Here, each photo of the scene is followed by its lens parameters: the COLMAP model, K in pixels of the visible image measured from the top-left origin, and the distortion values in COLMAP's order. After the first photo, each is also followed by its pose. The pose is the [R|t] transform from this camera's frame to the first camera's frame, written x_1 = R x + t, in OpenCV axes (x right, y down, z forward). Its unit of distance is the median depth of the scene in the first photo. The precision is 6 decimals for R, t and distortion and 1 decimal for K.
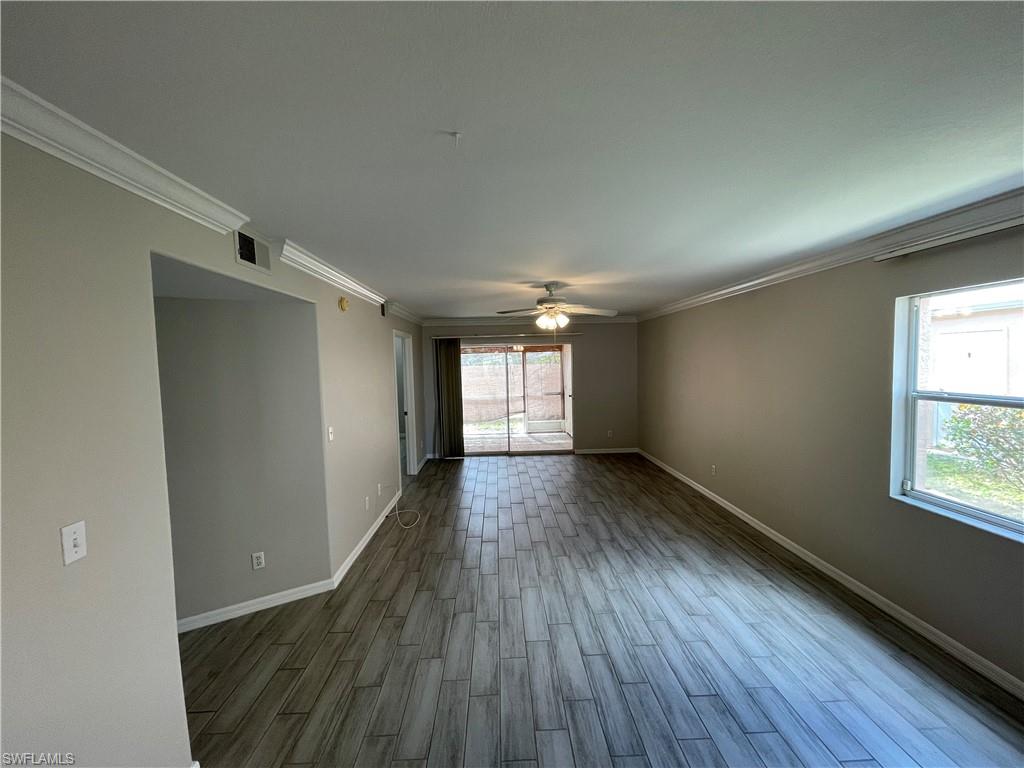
lens RADIAL K [[412.5, 0, 508.8], [0, 412.5, 385.8], [0, 0, 1]] dist [-0.004849, 0.000700]
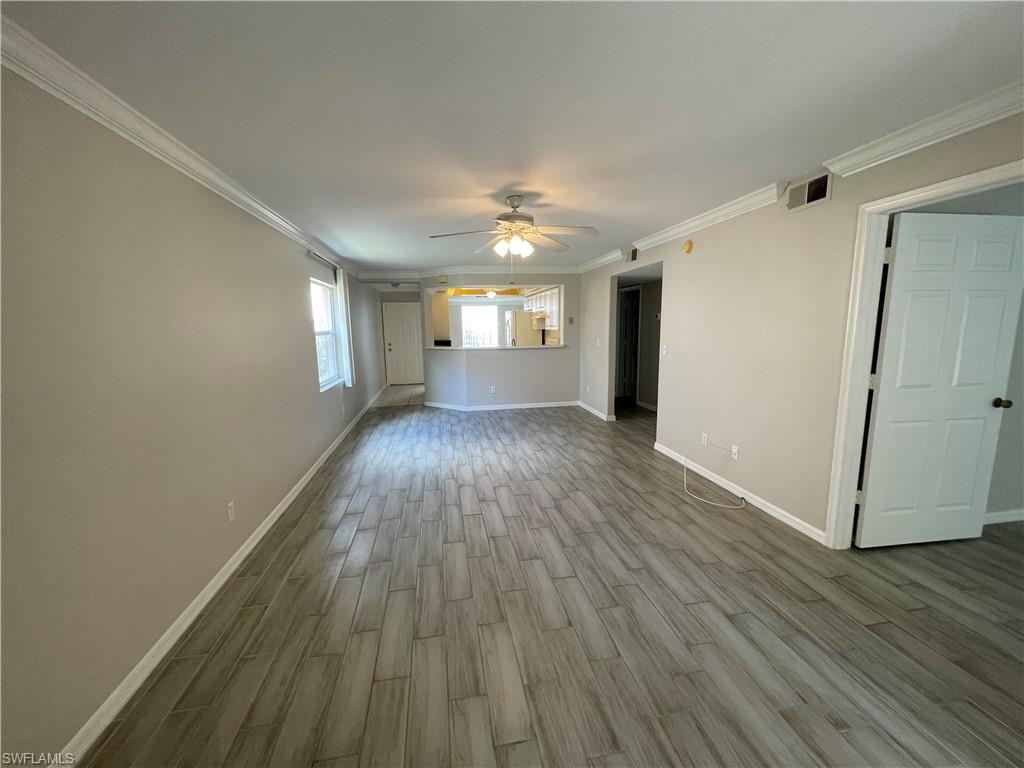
lens RADIAL K [[412.5, 0, 508.8], [0, 412.5, 385.8], [0, 0, 1]] dist [-0.004849, 0.000700]
pose [[-0.989111, 0.064196, -0.132431, 0.300134], [0.035219, 0.976953, 0.210530, -0.081369], [0.142894, 0.203573, -0.968576, 2.290444]]
